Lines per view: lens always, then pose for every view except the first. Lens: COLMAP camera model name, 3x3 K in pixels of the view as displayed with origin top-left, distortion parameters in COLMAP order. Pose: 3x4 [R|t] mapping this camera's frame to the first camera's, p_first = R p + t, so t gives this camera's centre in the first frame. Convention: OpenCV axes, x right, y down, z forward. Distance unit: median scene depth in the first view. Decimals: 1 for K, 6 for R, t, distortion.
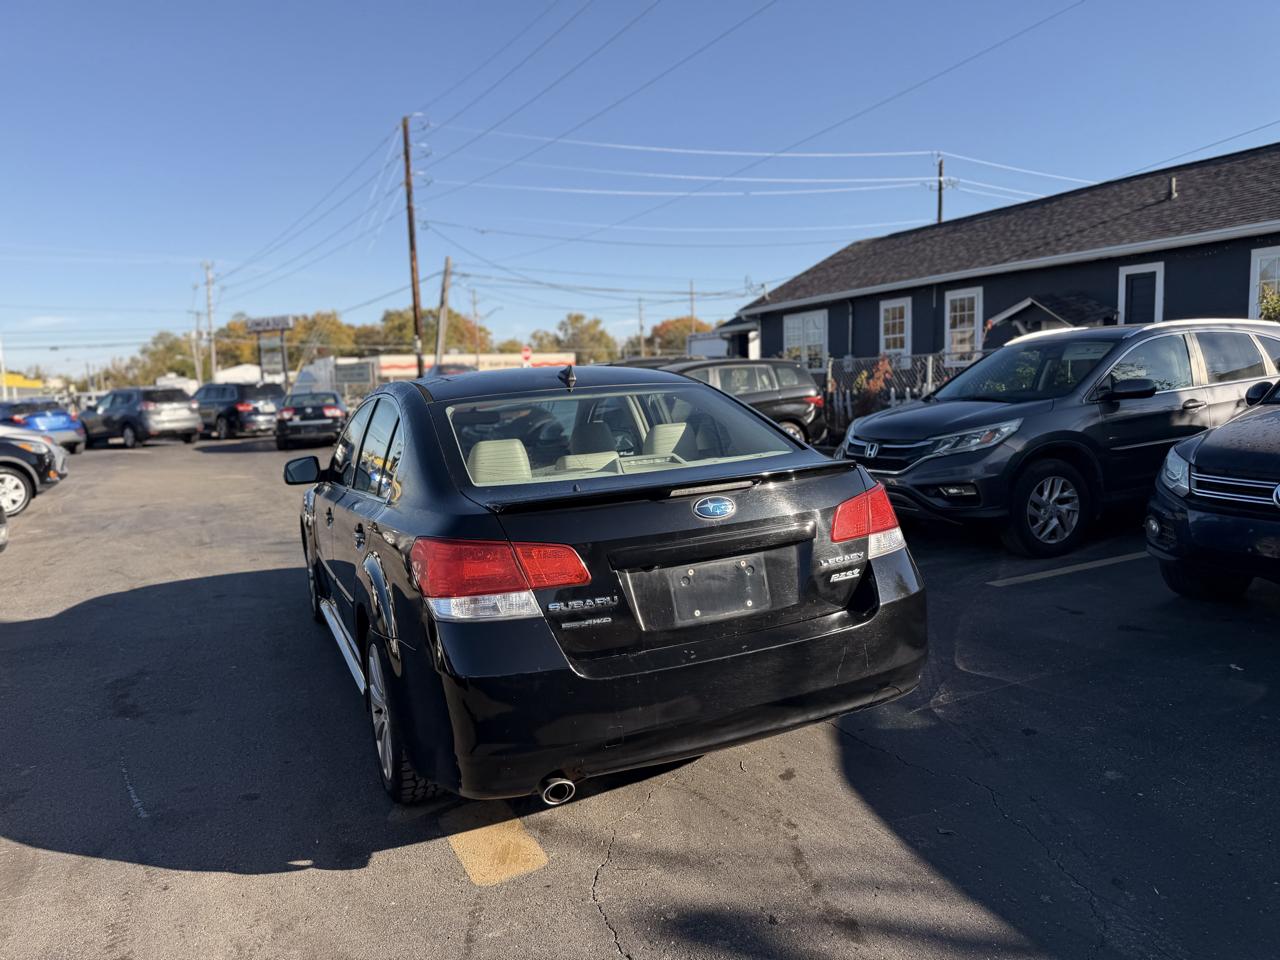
lens RADIAL K [[898.6, 0, 648.1], [0, 898.6, 491.3], [0, 0, 1]] dist [0.031953, -0.037496]
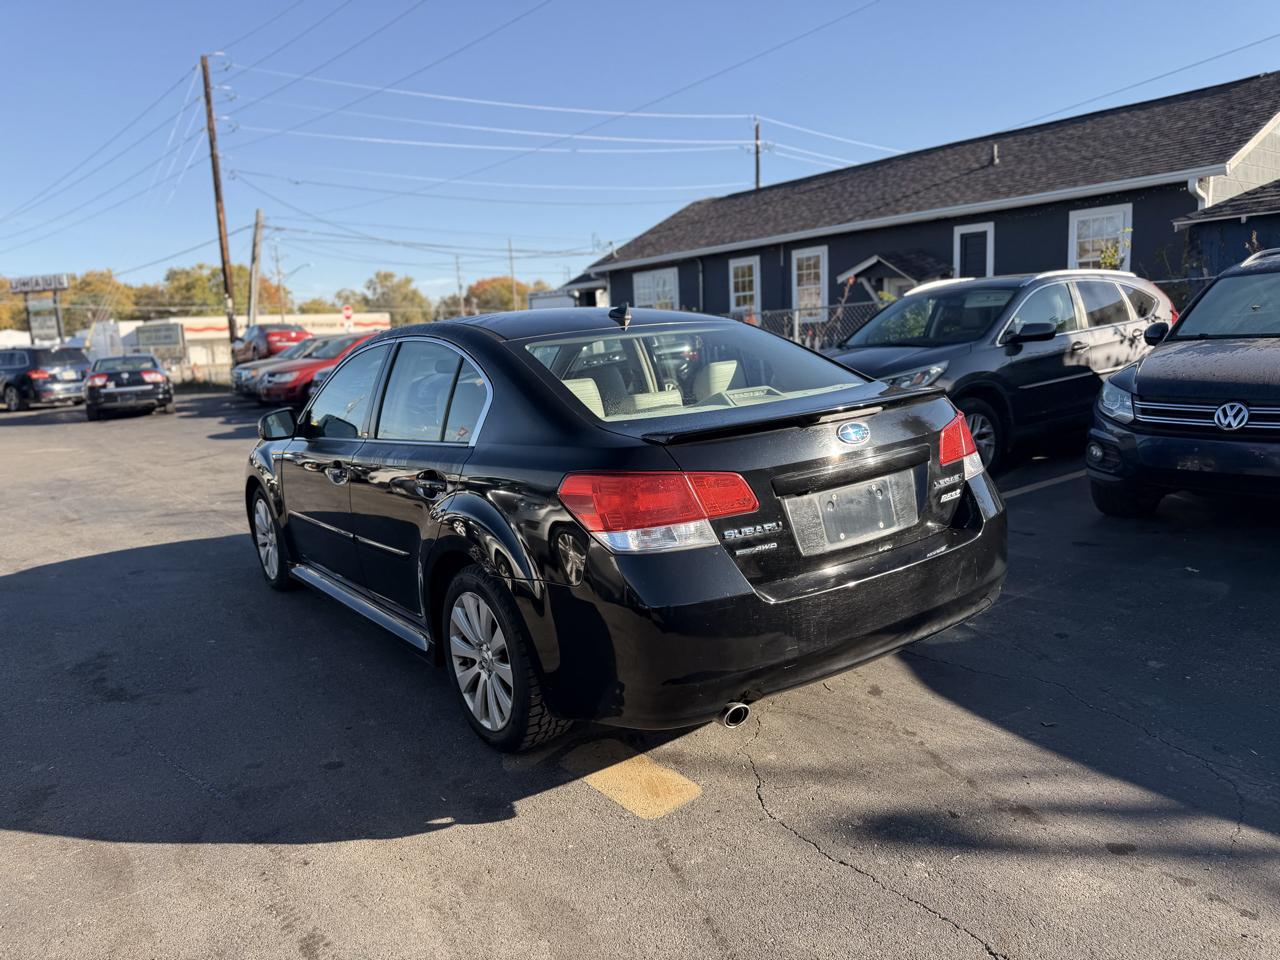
lens RADIAL K [[898.6, 0, 647.9], [0, 898.6, 474.0], [0, 0, 1]] dist [0.031953, -0.037496]
pose [[0.980336, -0.040865, 0.193059, -0.057777], [0.036222, 0.998965, 0.027518, 0.004549], [-0.193983, -0.019984, 0.980801, 0.004968]]
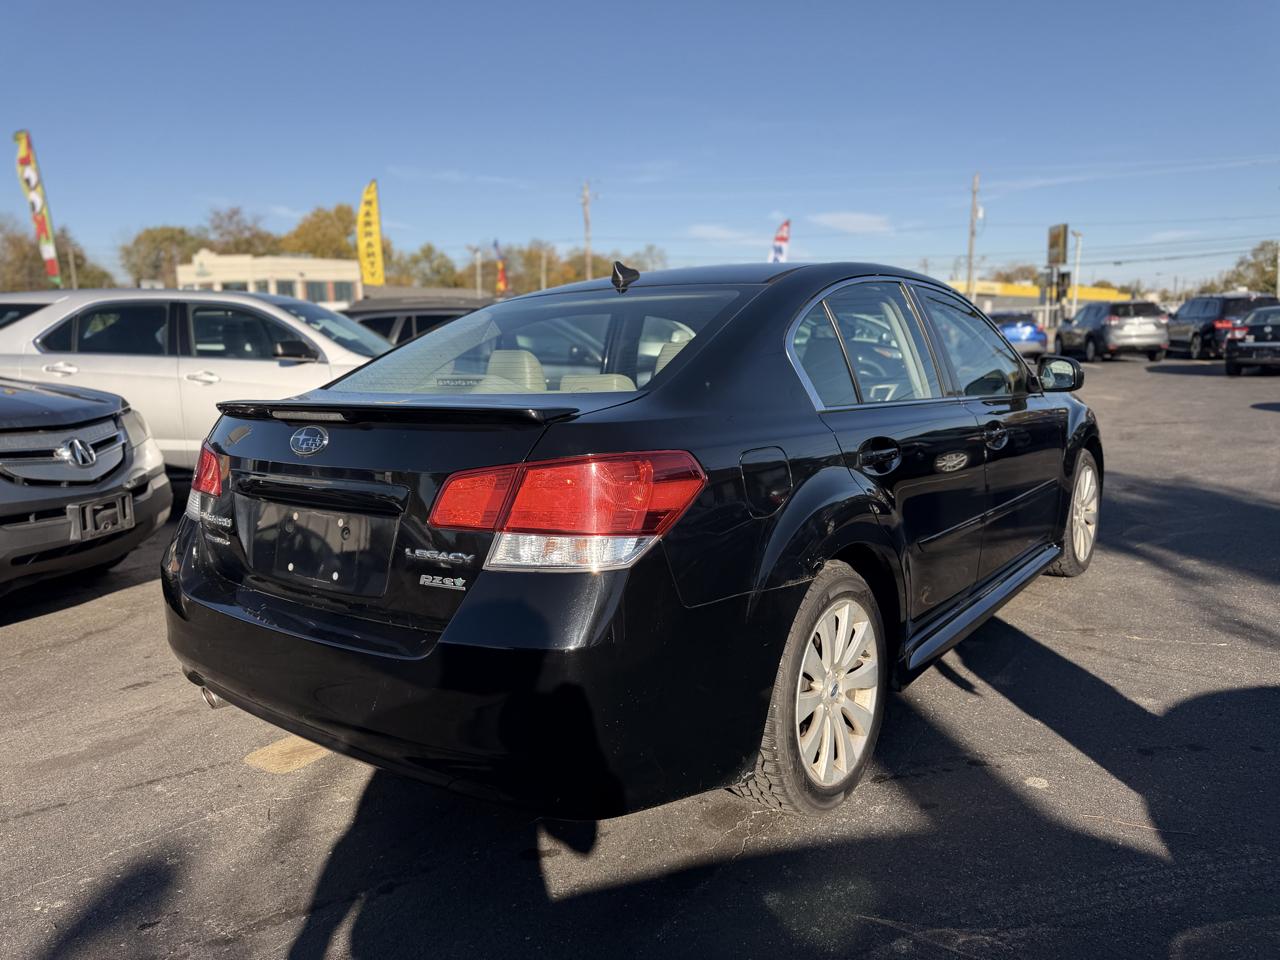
lens RADIAL K [[898.6, 0, 640.7], [0, 898.6, 487.6], [0, 0, 1]] dist [0.031953, -0.037496]
pose [[0.467060, 0.182763, -0.865132, 0.144260], [-0.106197, 0.982918, 0.150314, -0.014688], [0.877826, 0.021669, 0.478490, 0.141813]]
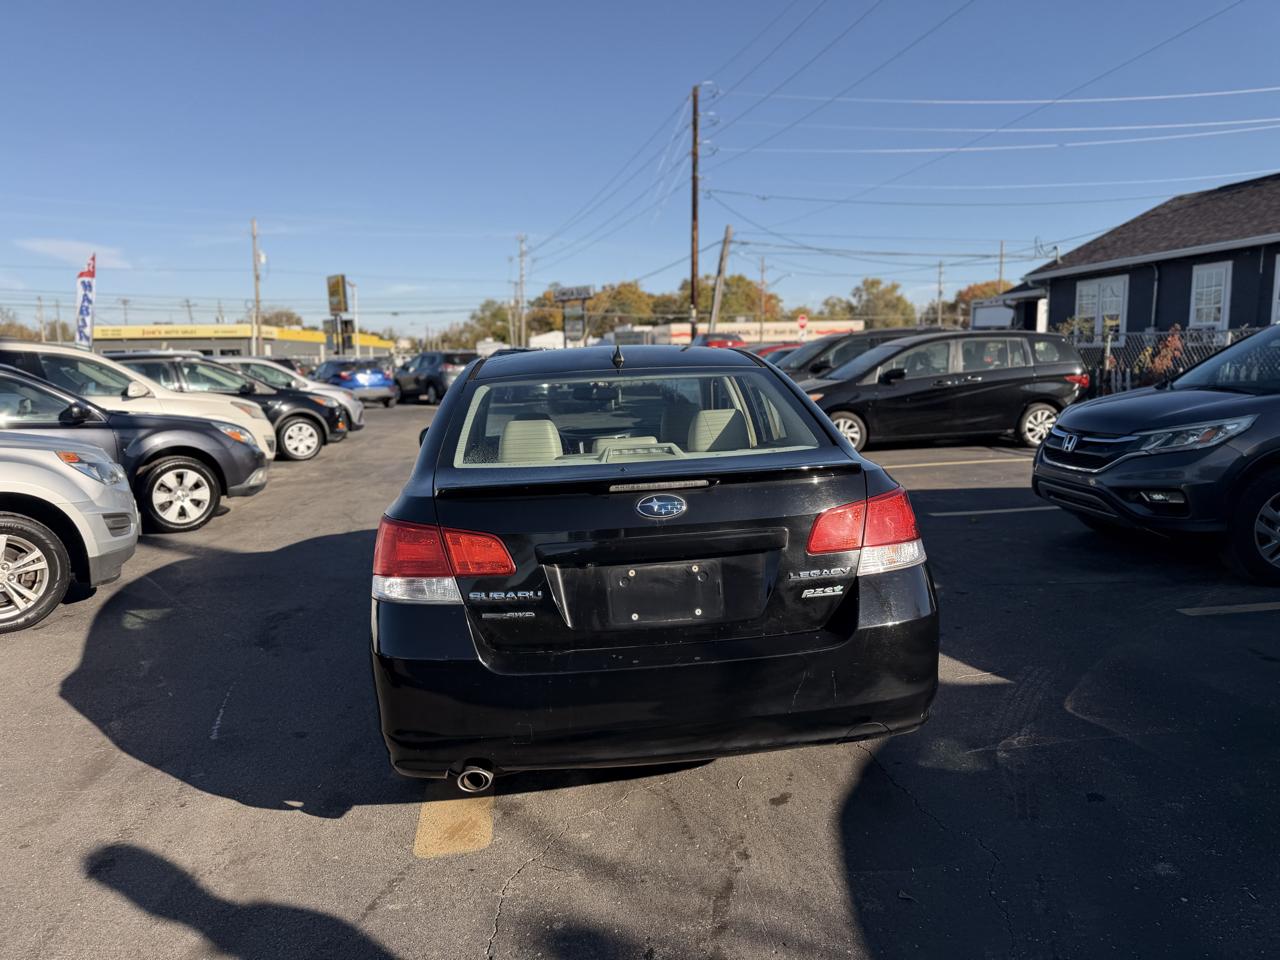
lens RADIAL K [[898.6, 0, 645.2], [0, 898.6, 494.0], [0, 0, 1]] dist [0.031953, -0.037496]
pose [[0.949150, 0.067837, -0.307430, 0.055507], [-0.056155, 0.997329, 0.046697, -0.005996], [0.309776, -0.027059, 0.950424, 0.018005]]
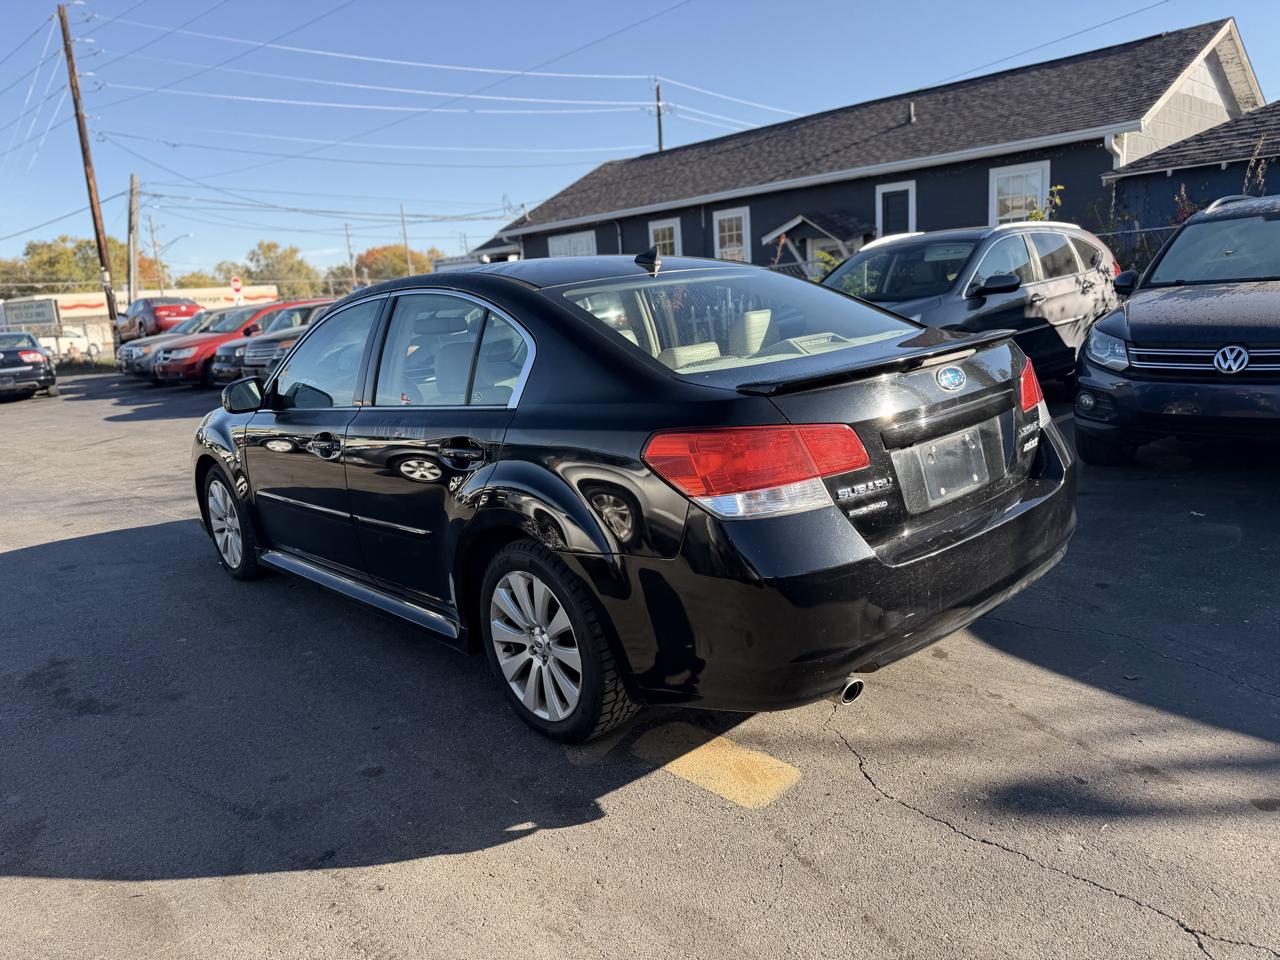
lens RADIAL K [[898.6, 0, 647.3], [0, 898.6, 481.5], [0, 0, 1]] dist [0.031953, -0.037496]
pose [[0.953158, -0.086662, 0.289792, -0.083264], [0.067654, 0.994886, 0.074995, 0.005305], [-0.294809, -0.051877, 0.954147, 0.028844]]
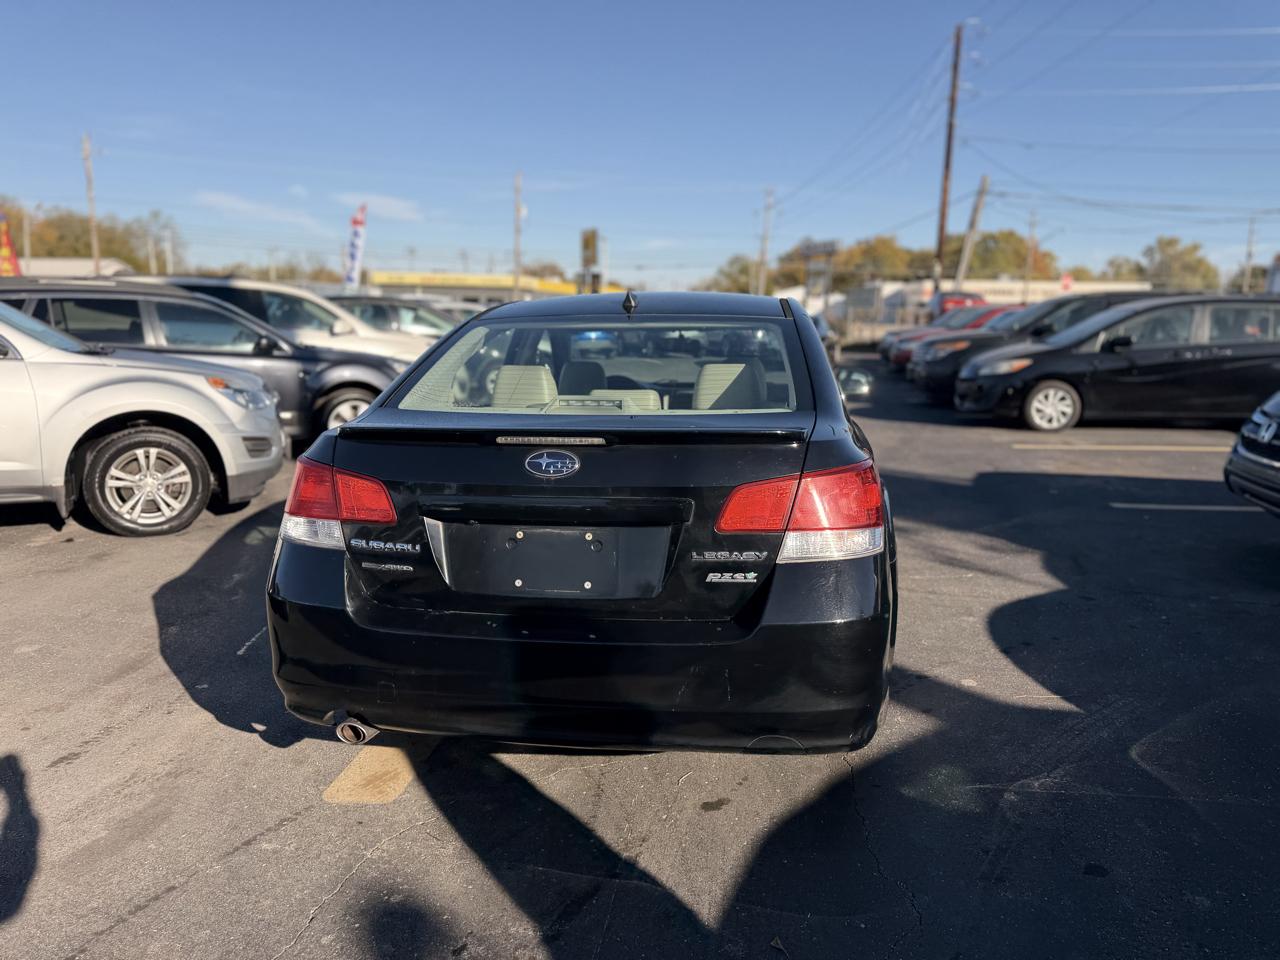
lens RADIAL K [[898.6, 0, 644.7], [0, 898.6, 477.8], [0, 0, 1]] dist [0.031953, -0.037496]
pose [[0.830475, 0.149405, -0.536646, 0.096423], [-0.114017, 0.988556, 0.098774, -0.009947], [0.545263, -0.020843, 0.838006, 0.055937]]
